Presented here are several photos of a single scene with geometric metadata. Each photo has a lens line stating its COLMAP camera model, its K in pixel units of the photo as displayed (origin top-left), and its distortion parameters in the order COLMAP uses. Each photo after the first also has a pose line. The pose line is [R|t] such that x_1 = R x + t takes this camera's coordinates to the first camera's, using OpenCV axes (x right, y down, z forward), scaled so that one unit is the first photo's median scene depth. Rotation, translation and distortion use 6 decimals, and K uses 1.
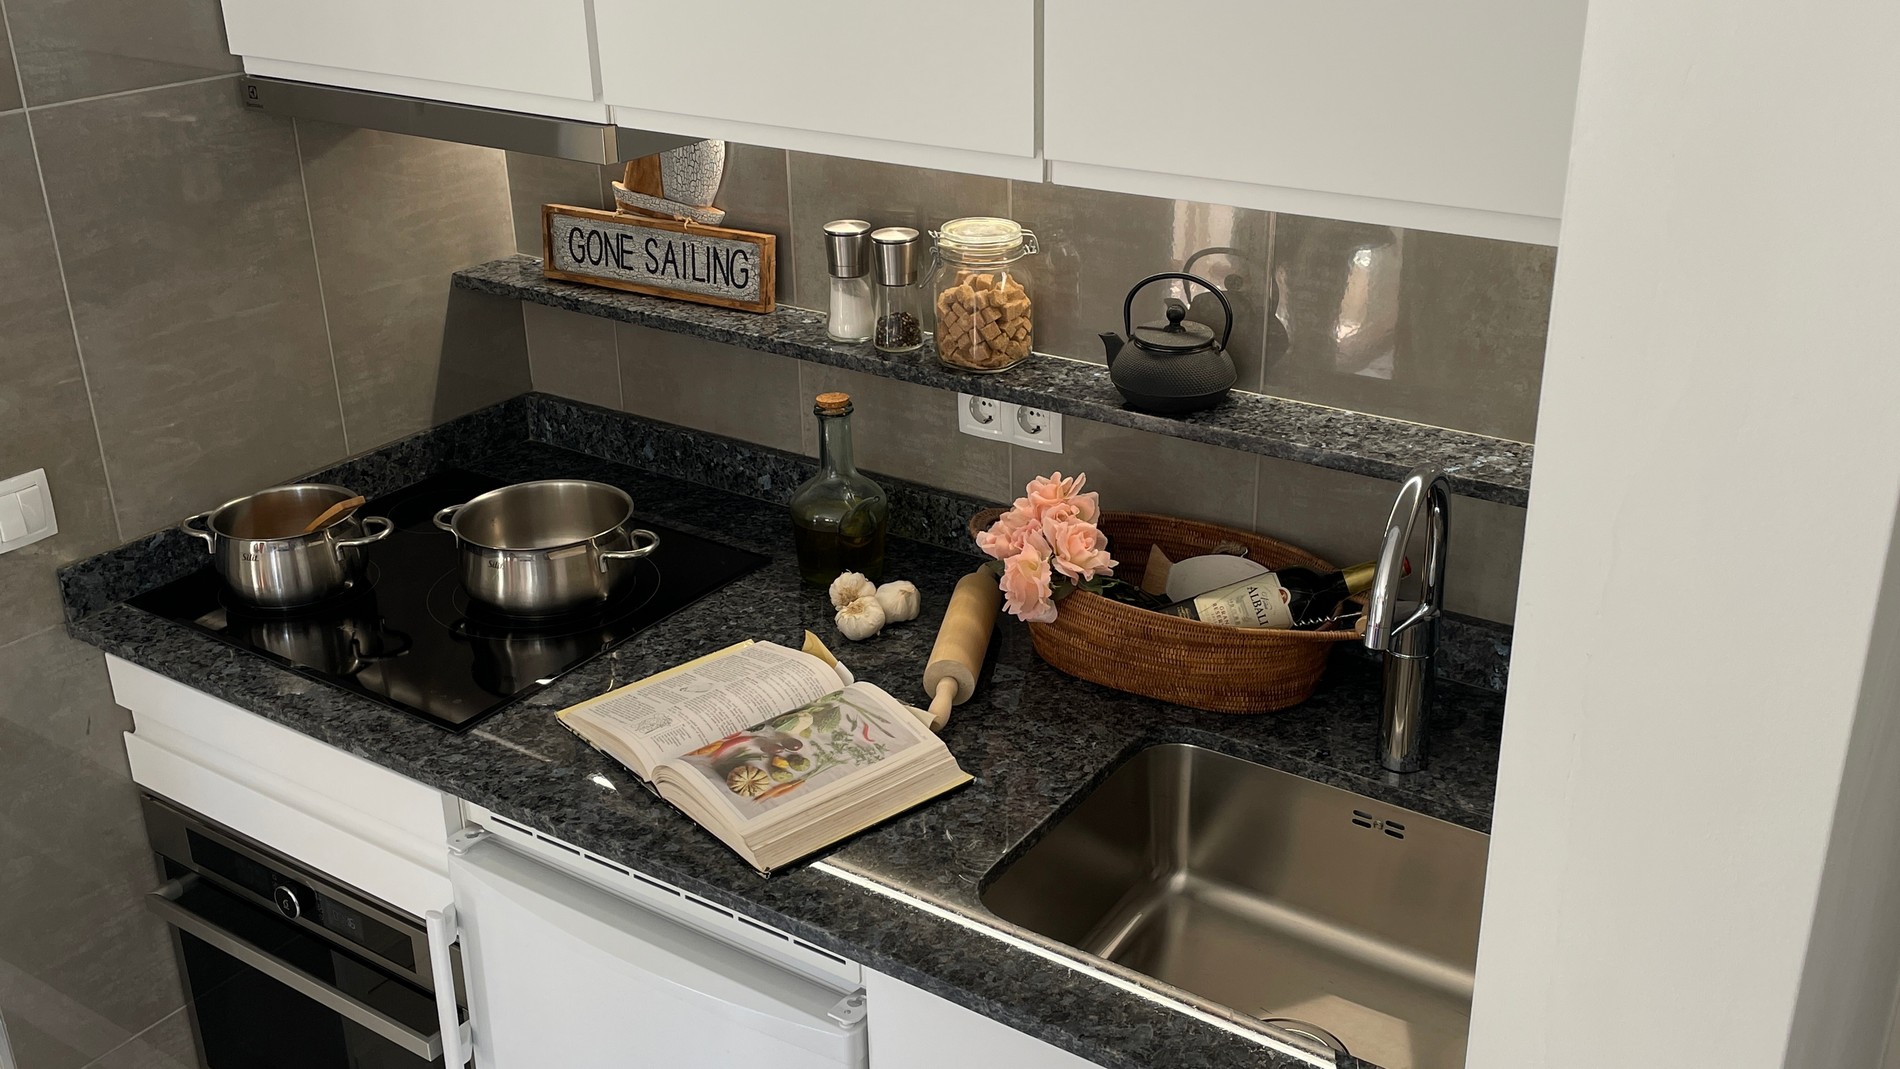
lens RADIAL K [[1663.5, 0, 955.3], [0, 1663.5, 531.7], [0, 0, 1]] dist [0.054007, -0.005390]
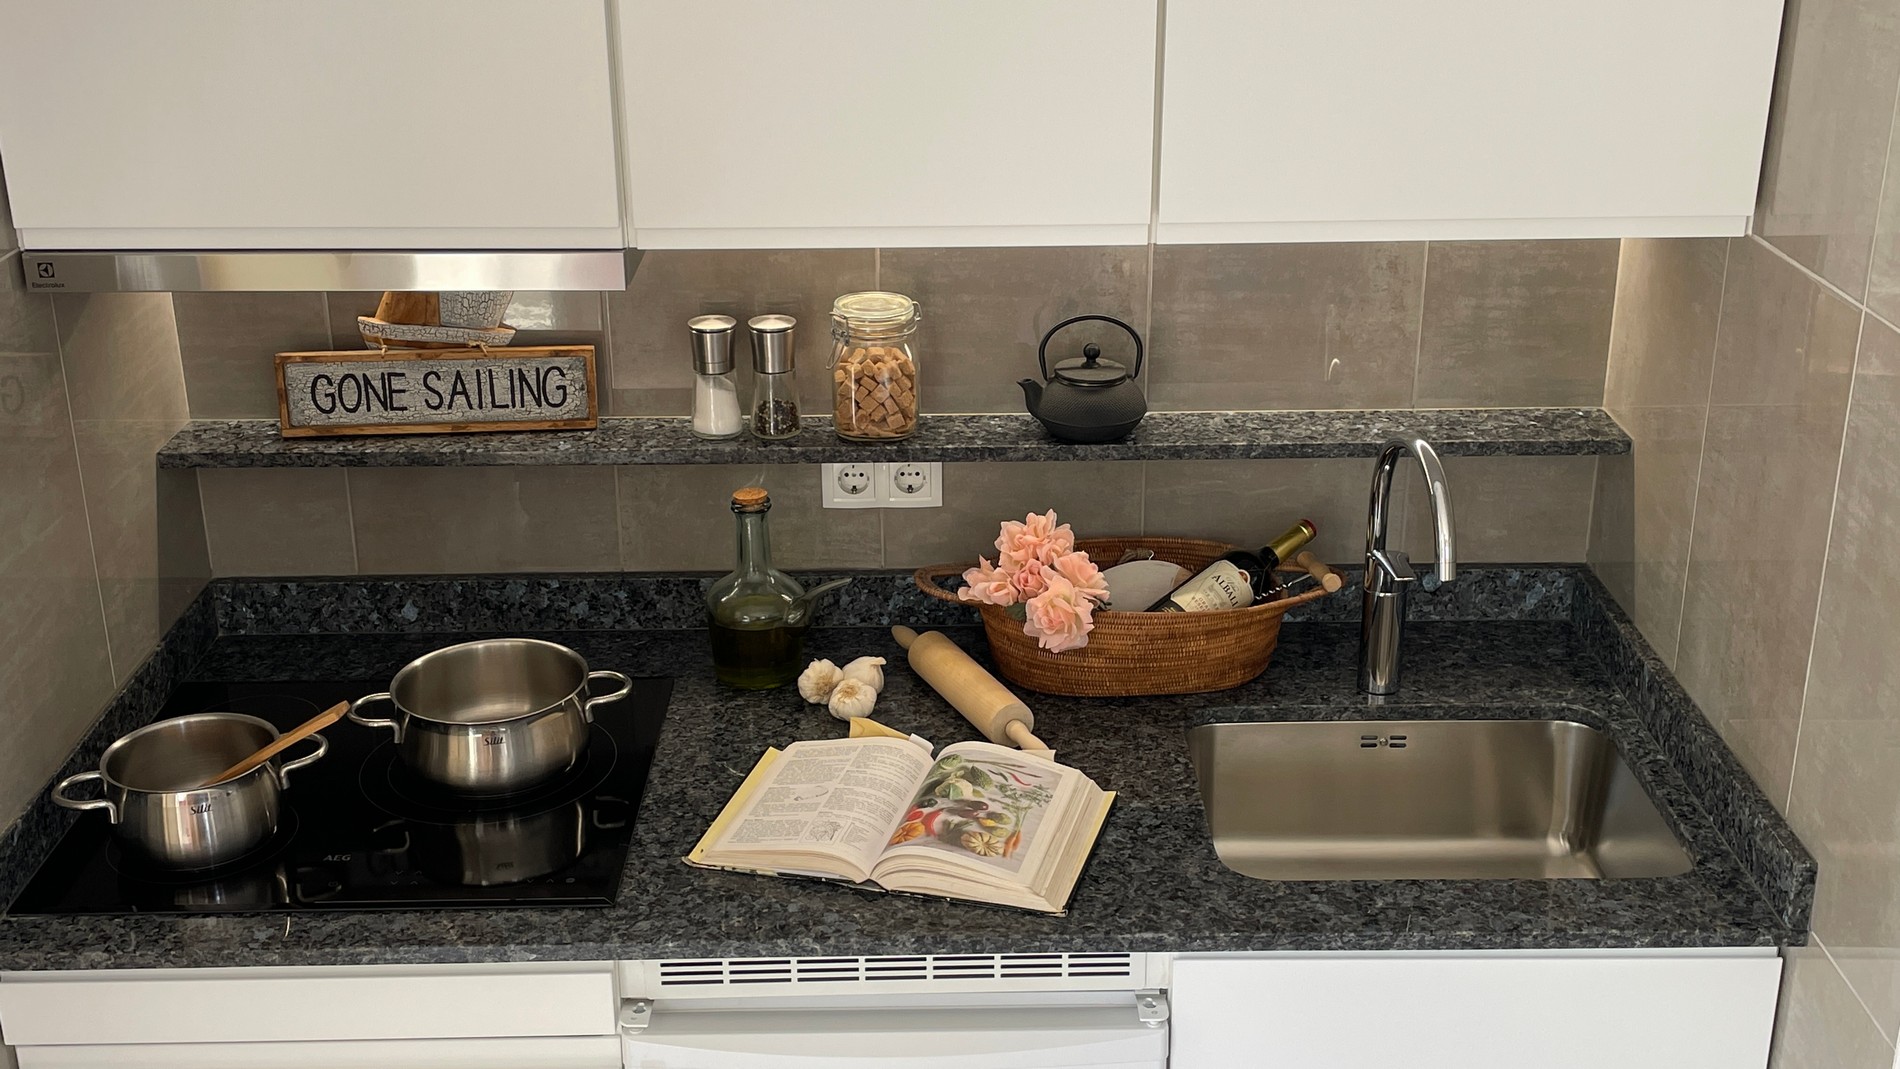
lens RADIAL K [[1952.1, 0, 936.3], [0, 1952.1, 534.4], [0, 0, 1]] dist [0.025320, 0.000000]
pose [[0.840096, -0.201022, 0.503813, -0.574921], [0.224294, 0.974409, 0.014786, -0.050271], [-0.493893, 0.100580, 0.863686, -0.047130]]
